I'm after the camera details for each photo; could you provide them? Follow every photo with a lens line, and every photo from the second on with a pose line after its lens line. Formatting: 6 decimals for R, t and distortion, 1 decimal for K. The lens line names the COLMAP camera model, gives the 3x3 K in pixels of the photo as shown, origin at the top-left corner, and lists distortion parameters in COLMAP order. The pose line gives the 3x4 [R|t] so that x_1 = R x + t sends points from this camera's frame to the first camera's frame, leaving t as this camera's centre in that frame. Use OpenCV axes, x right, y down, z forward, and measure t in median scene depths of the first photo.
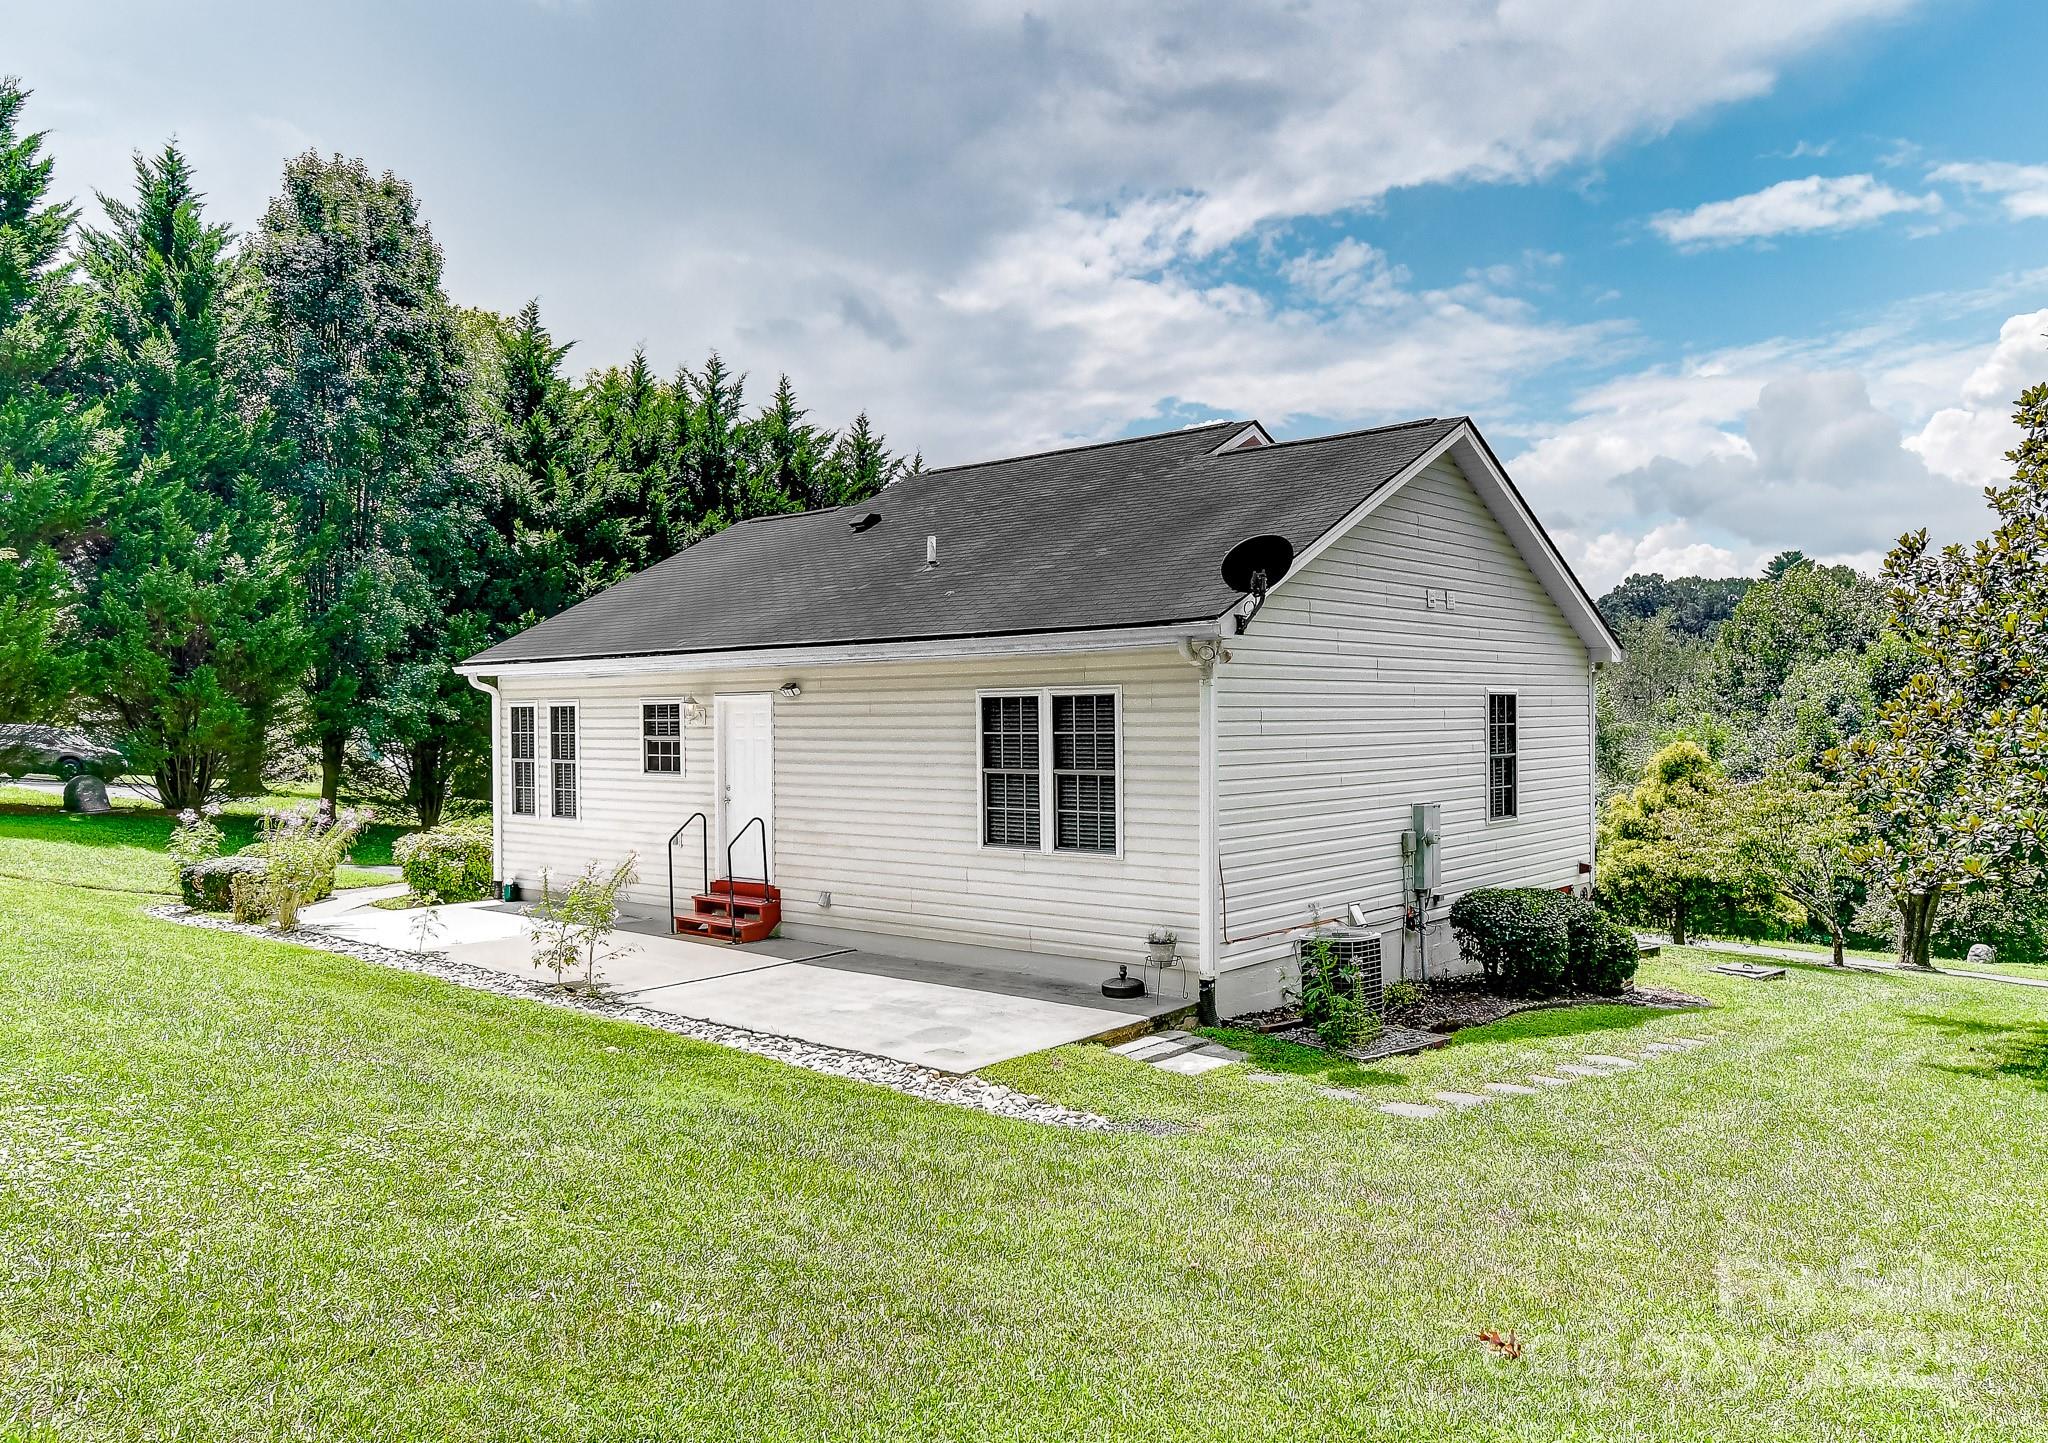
lens RADIAL K [[1456.5, 0, 1116.0], [0, 1456.5, 750.6], [0, 0, 1]] dist [-0.006305, 0.002054]
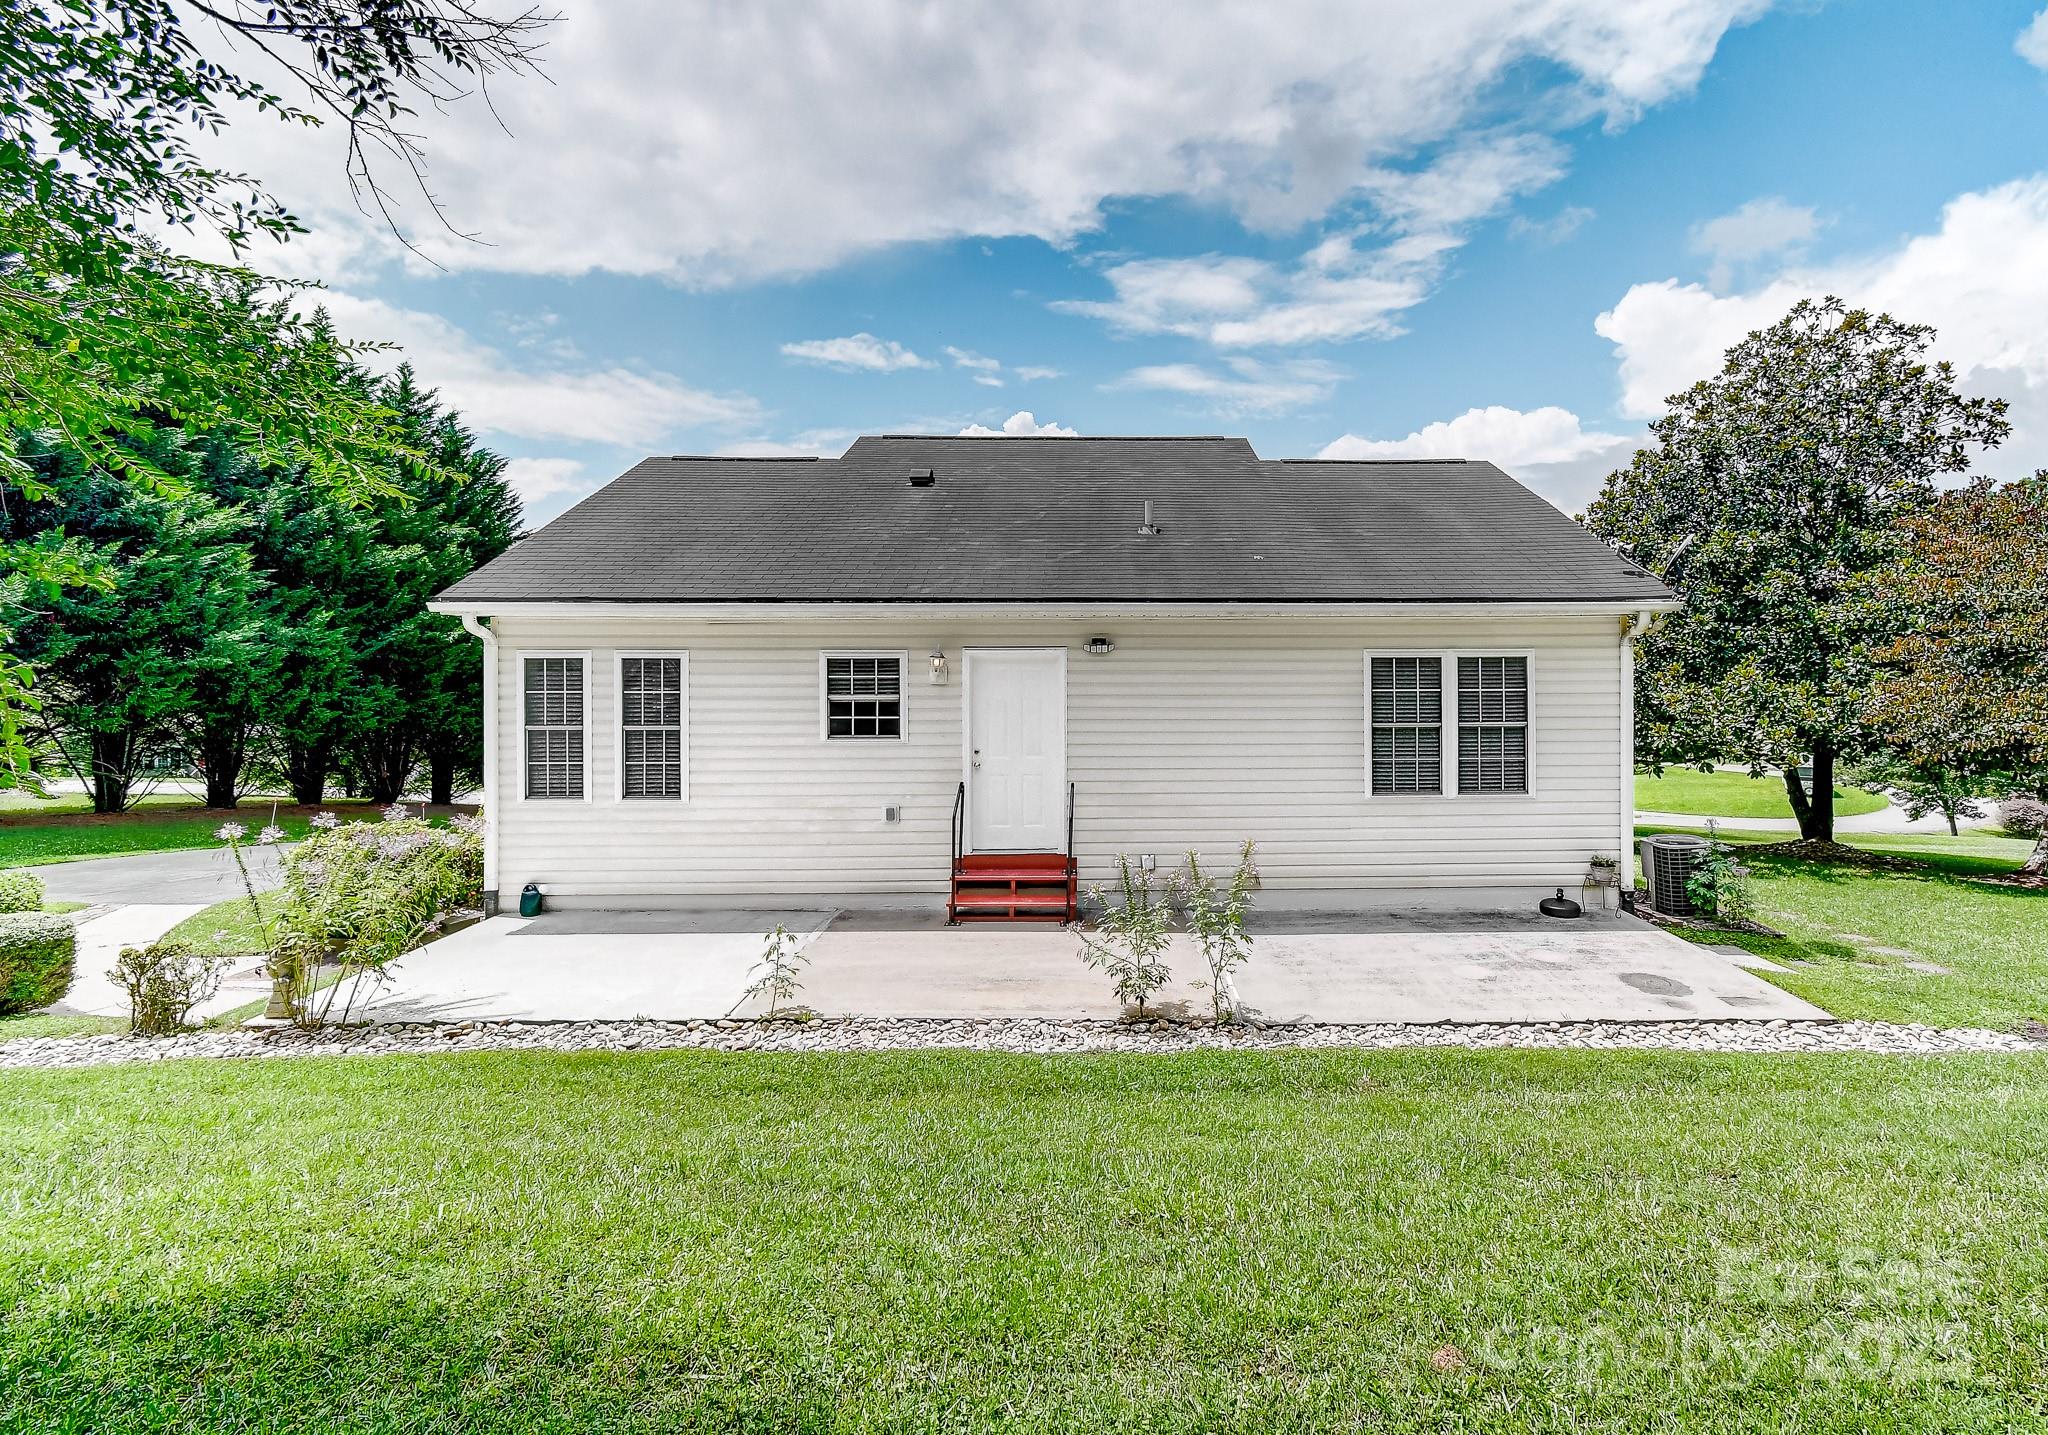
lens RADIAL K [[1003.8, 0, 1106.4], [0, 1003.8, 659.8], [0, 0, 1]] dist [0.025015, 0.000511]
pose [[0.765855, 0.017468, 0.642776, -0.623757], [0.010269, 0.999171, -0.039390, -0.006198], [-0.642931, 0.036768, 0.765041, 0.478178]]
